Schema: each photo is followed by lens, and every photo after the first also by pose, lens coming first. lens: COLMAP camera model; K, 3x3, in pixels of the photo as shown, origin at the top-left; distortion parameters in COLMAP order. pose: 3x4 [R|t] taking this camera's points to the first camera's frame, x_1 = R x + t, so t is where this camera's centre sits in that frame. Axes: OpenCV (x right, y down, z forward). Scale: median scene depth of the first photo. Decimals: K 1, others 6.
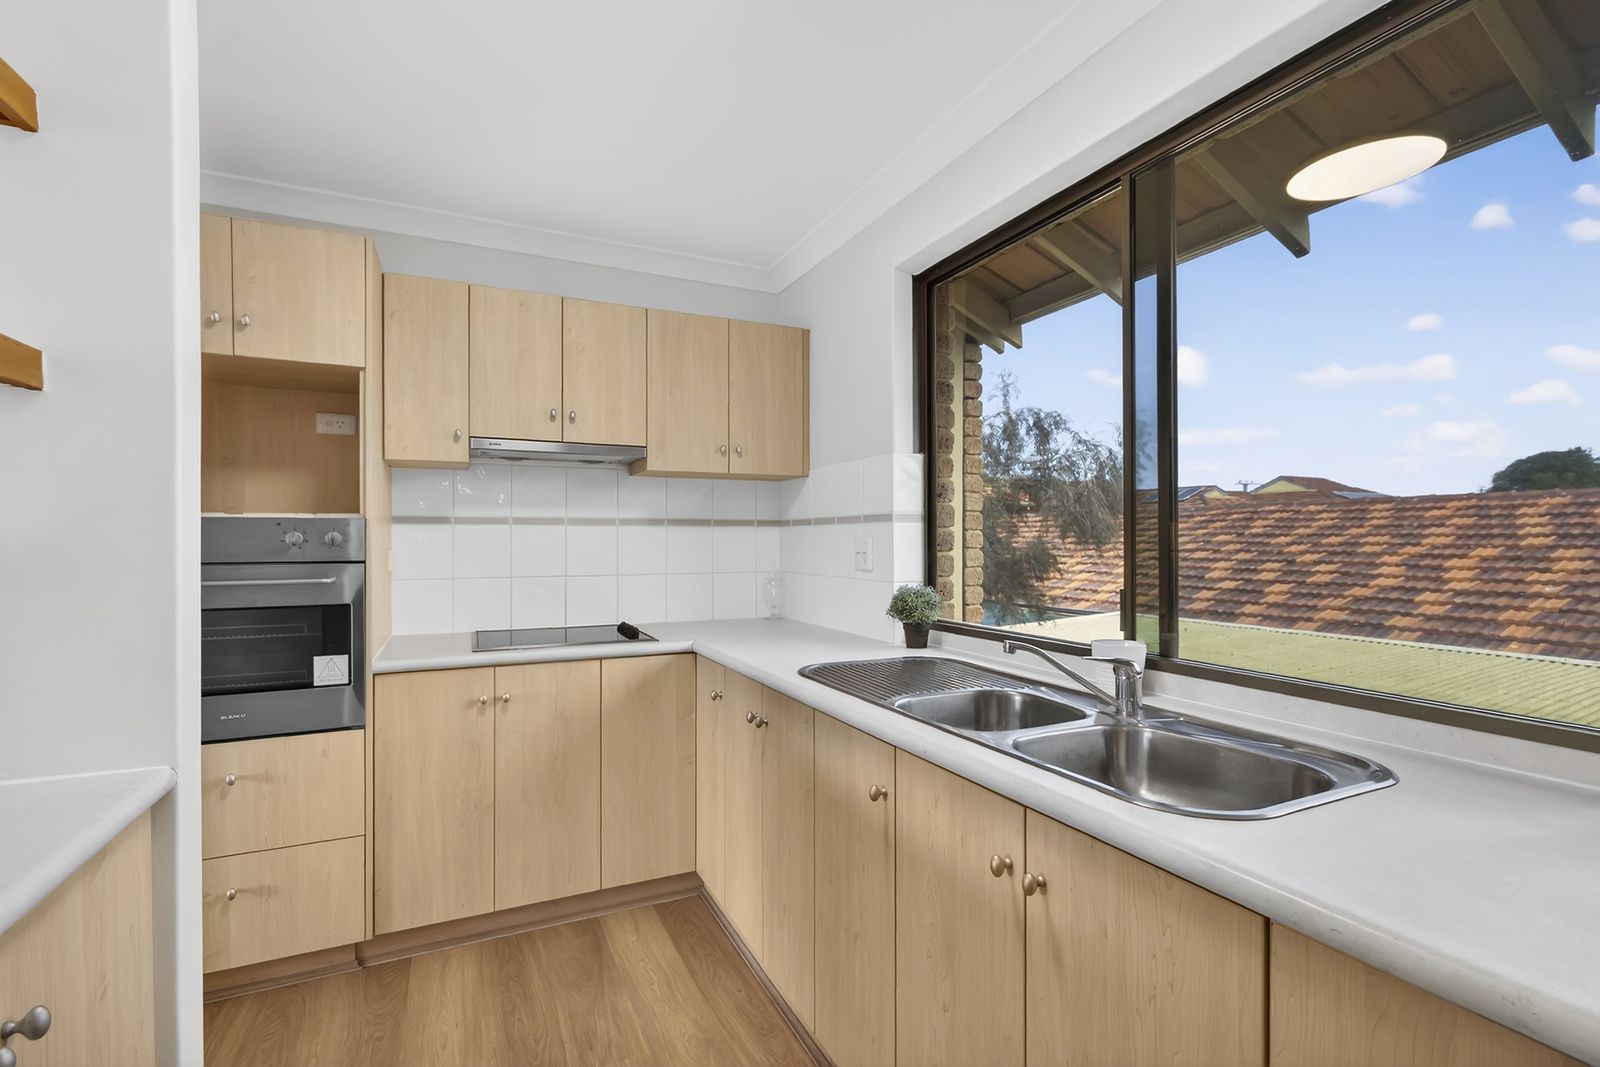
lens RADIAL K [[711.8, 0, 800.0], [0, 711.8, 533.5], [0, 0, 1]] dist [0.000316, 0.000116]
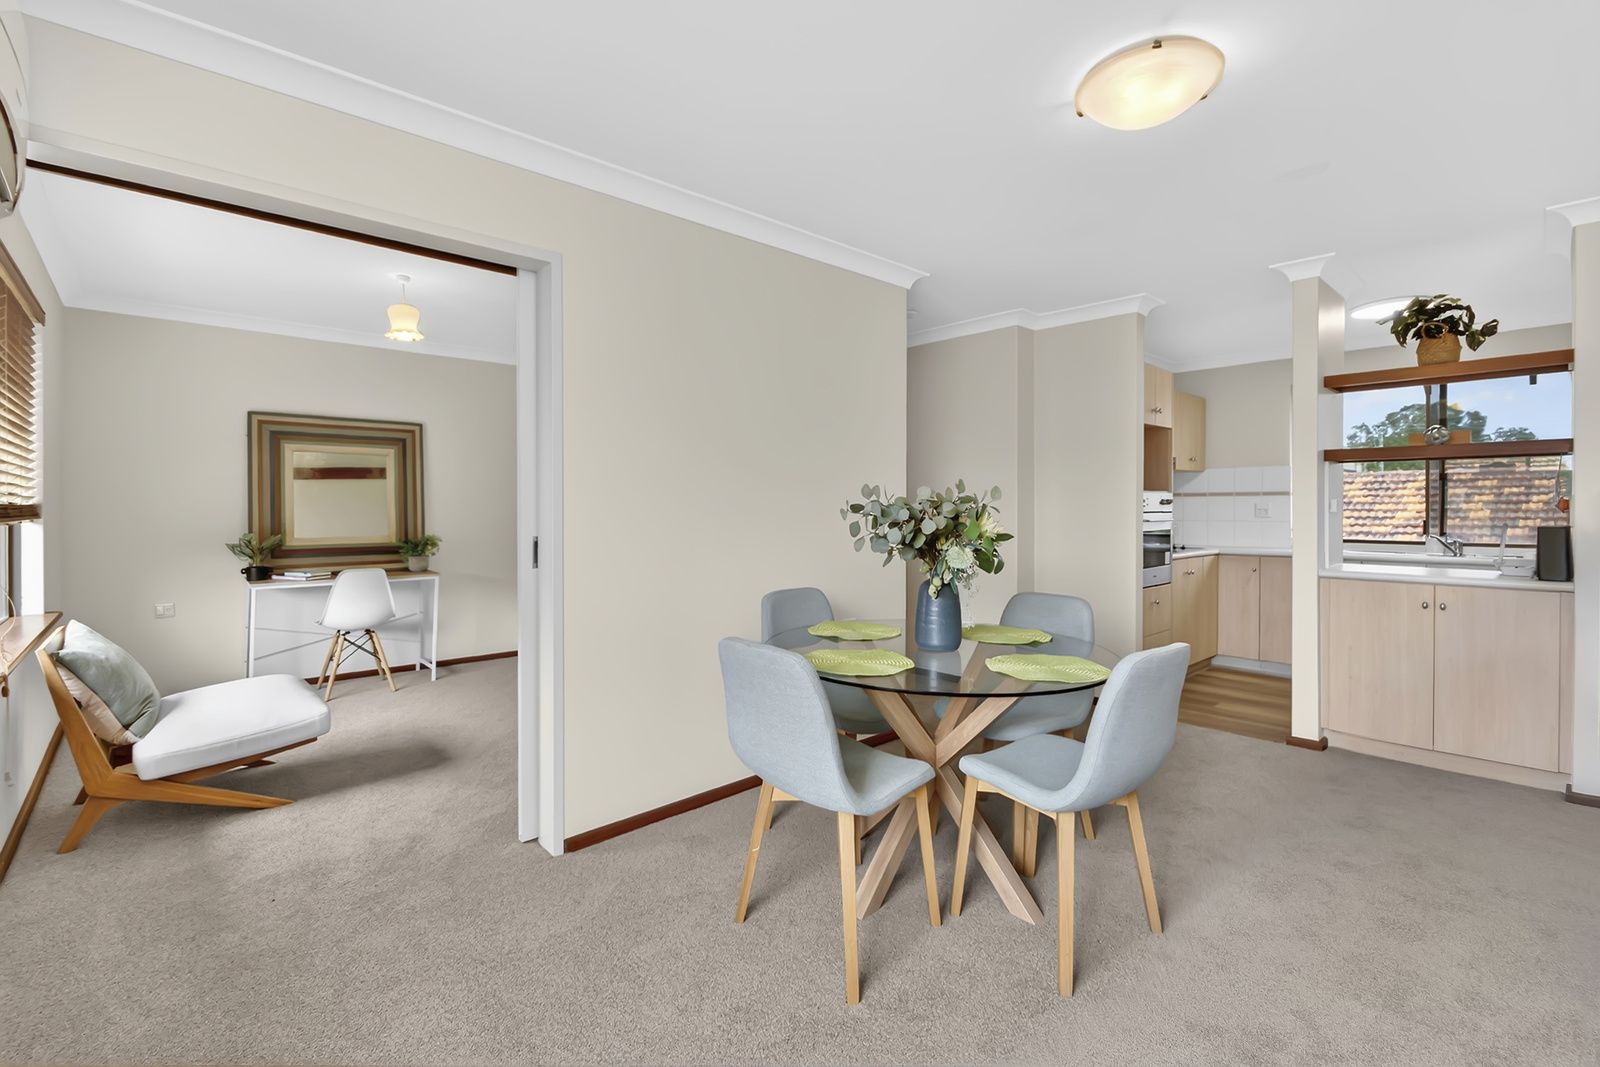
lens RADIAL K [[697.4, 0, 800.1], [0, 697.4, 501.3], [0, 0, 1]] dist [-0.000632, -0.000573]
pose [[0.958327, 0.000230, 0.285673, -2.081265], [-0.000924, 0.999997, 0.002293, -0.000911], [-0.285671, -0.002462, 0.958324, -0.748398]]
